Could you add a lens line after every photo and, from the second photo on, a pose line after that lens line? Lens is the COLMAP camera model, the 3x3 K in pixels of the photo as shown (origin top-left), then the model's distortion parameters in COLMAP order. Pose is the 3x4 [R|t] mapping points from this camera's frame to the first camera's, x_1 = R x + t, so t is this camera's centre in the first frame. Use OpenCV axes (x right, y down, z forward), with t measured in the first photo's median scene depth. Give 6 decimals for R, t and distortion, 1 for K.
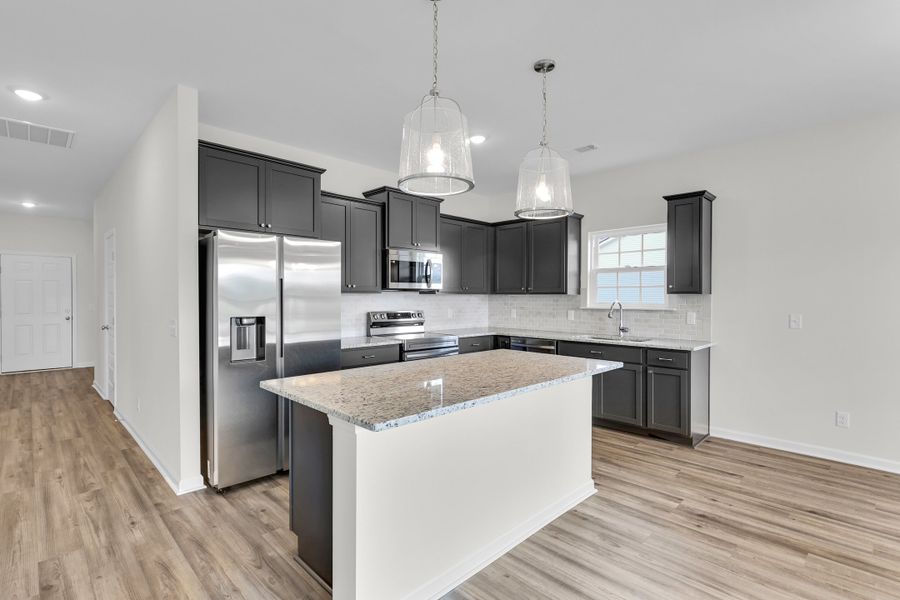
lens RADIAL K [[427.2, 0, 451.0], [0, 427.2, 301.7], [0, 0, 1]] dist [-0.000441, -0.000002]
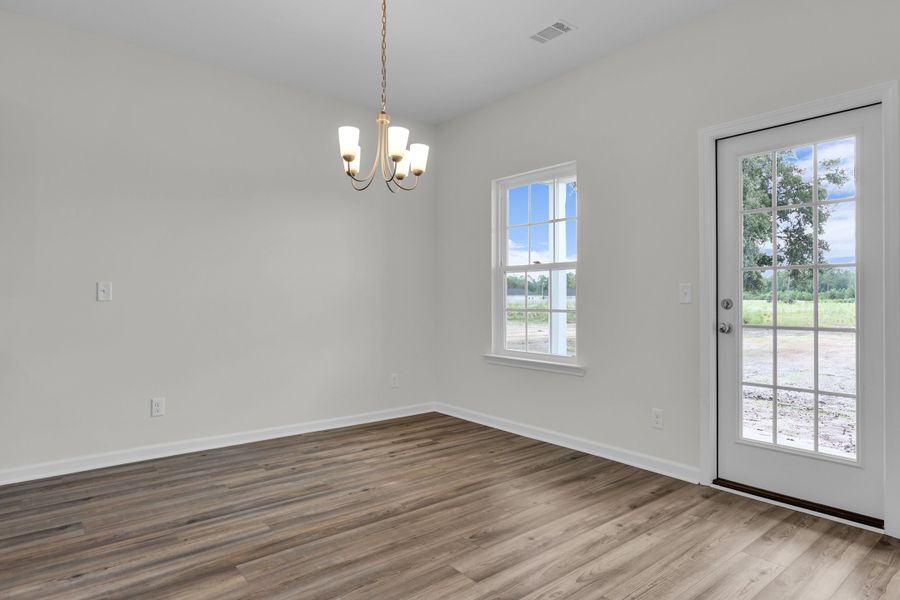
lens RADIAL K [[524.2, 0, 449.9], [0, 524.2, 294.1], [0, 0, 1]] dist [-0.001562, -0.001191]
pose [[0.094797, 0.002466, 0.995494, -0.055557], [0.008760, 0.999956, -0.003311, 0.067930], [-0.995458, 0.009034, 0.094771, 0.356636]]
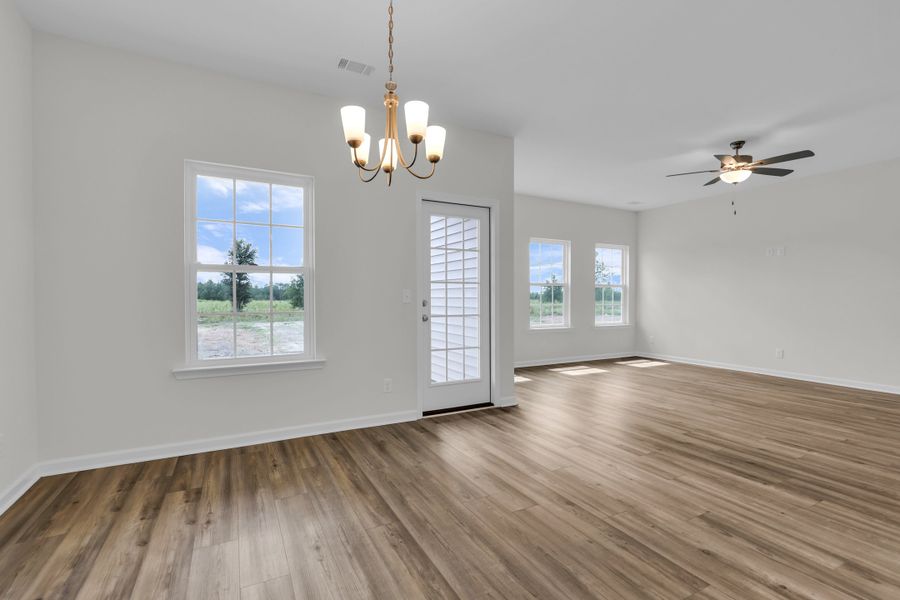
lens RADIAL K [[412.5, 0, 450.6], [0, 412.5, 303.4], [0, 0, 1]] dist [0.000316, -0.000260]
pose [[-0.957454, -0.006126, 0.288521, 0.515223], [0.000381, 0.999747, 0.022491, 0.059909], [-0.288586, 0.021644, -0.957209, 1.081140]]
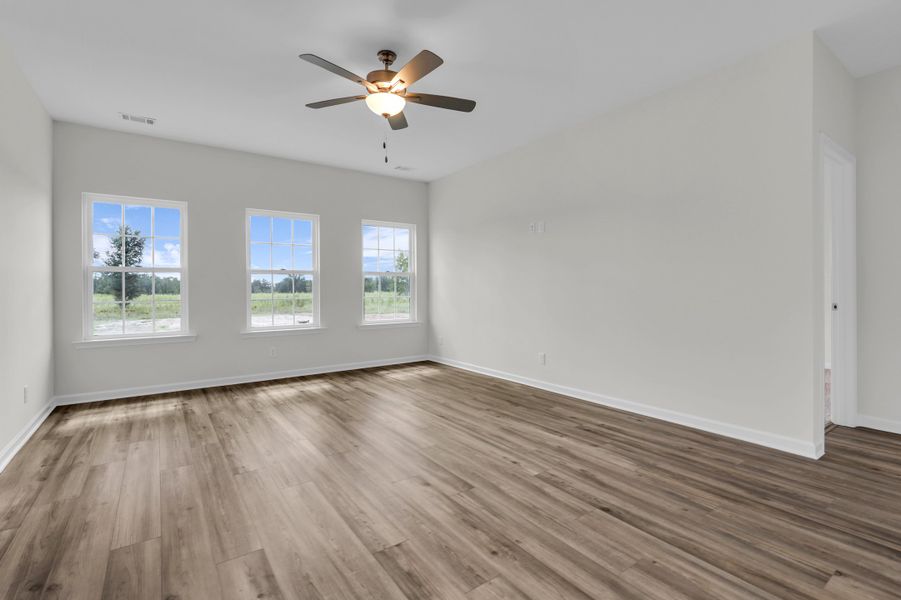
lens RADIAL K [[417.4, 0, 451.0], [0, 417.4, 288.6], [0, 0, 1]] dist [-0.001826, 0.000580]
pose [[-0.986323, 0.006524, 0.164698, -0.284772], [0.008152, 0.999924, 0.009212, 0.067711], [-0.164625, 0.010429, -0.986301, 0.383008]]
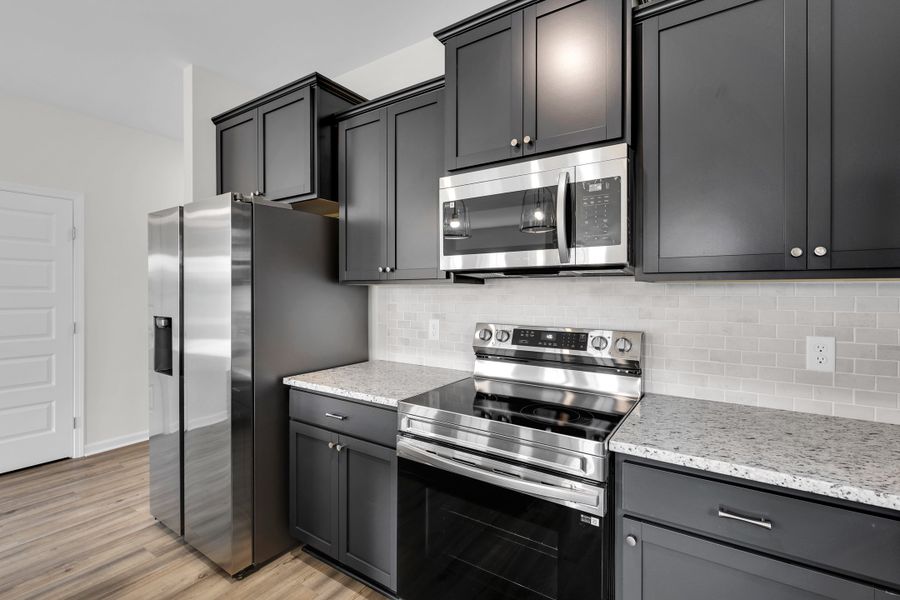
lens RADIAL K [[414.5, 0, 451.4], [0, 414.5, 293.7], [0, 0, 1]] dist [-0.000008, -0.000632]
pose [[0.198608, 0.005802, -0.980062, 0.351269], [-0.009362, 0.999948, 0.004023, -0.013874], [0.980034, 0.008376, 0.198652, 1.262523]]
